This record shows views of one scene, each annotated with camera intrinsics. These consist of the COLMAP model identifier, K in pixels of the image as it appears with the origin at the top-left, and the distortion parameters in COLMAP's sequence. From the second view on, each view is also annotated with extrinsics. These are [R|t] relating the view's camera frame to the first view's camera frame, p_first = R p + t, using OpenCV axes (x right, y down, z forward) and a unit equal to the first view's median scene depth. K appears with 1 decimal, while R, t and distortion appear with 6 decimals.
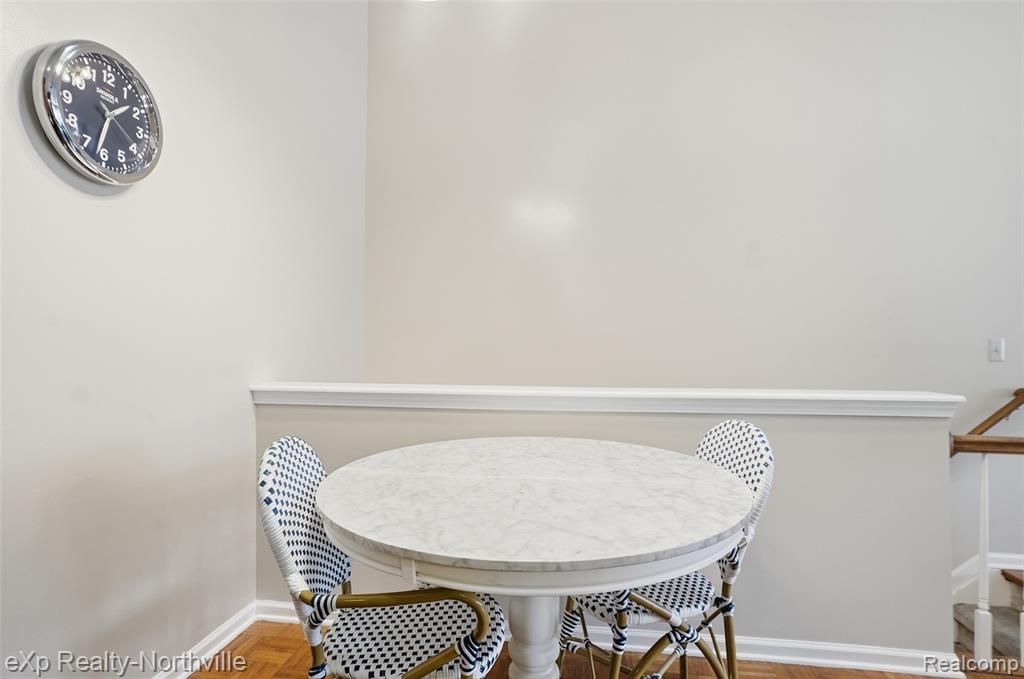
lens RADIAL K [[524.3, 0, 506.9], [0, 524.3, 332.7], [0, 0, 1]] dist [-0.042294, 0.023315]
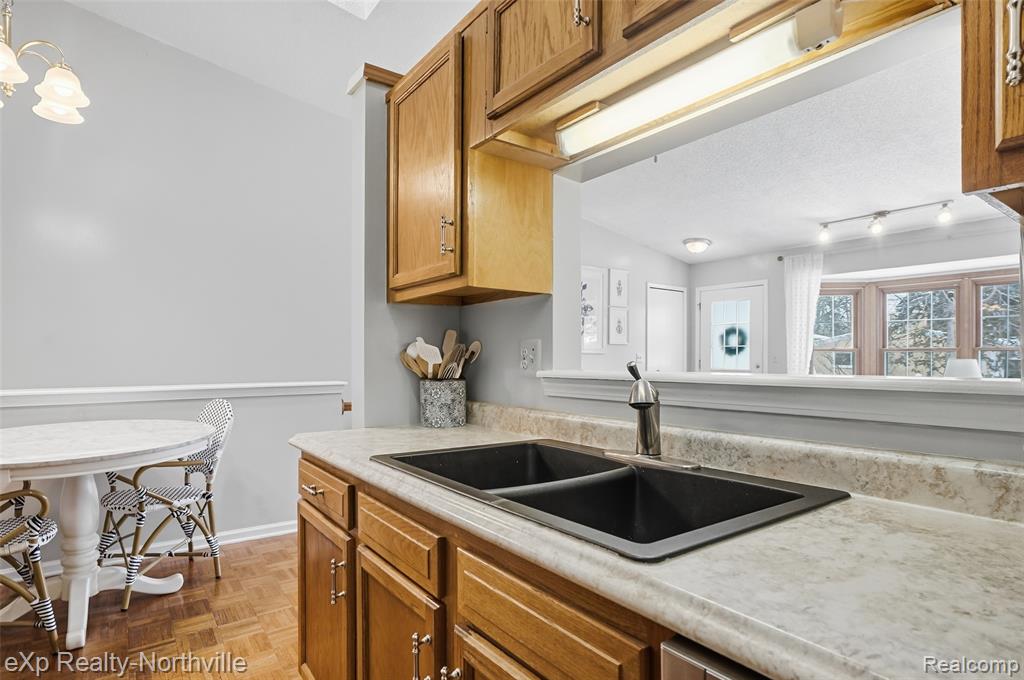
lens RADIAL K [[546.2, 0, 509.0], [0, 546.2, 355.7], [0, 0, 1]] dist [-0.061653, 0.042693]
pose [[0.715653, -0.006288, 0.698427, -0.158021], [-0.012162, 0.999696, 0.021463, -0.038304], [-0.698350, -0.023855, 0.715359, -1.177453]]
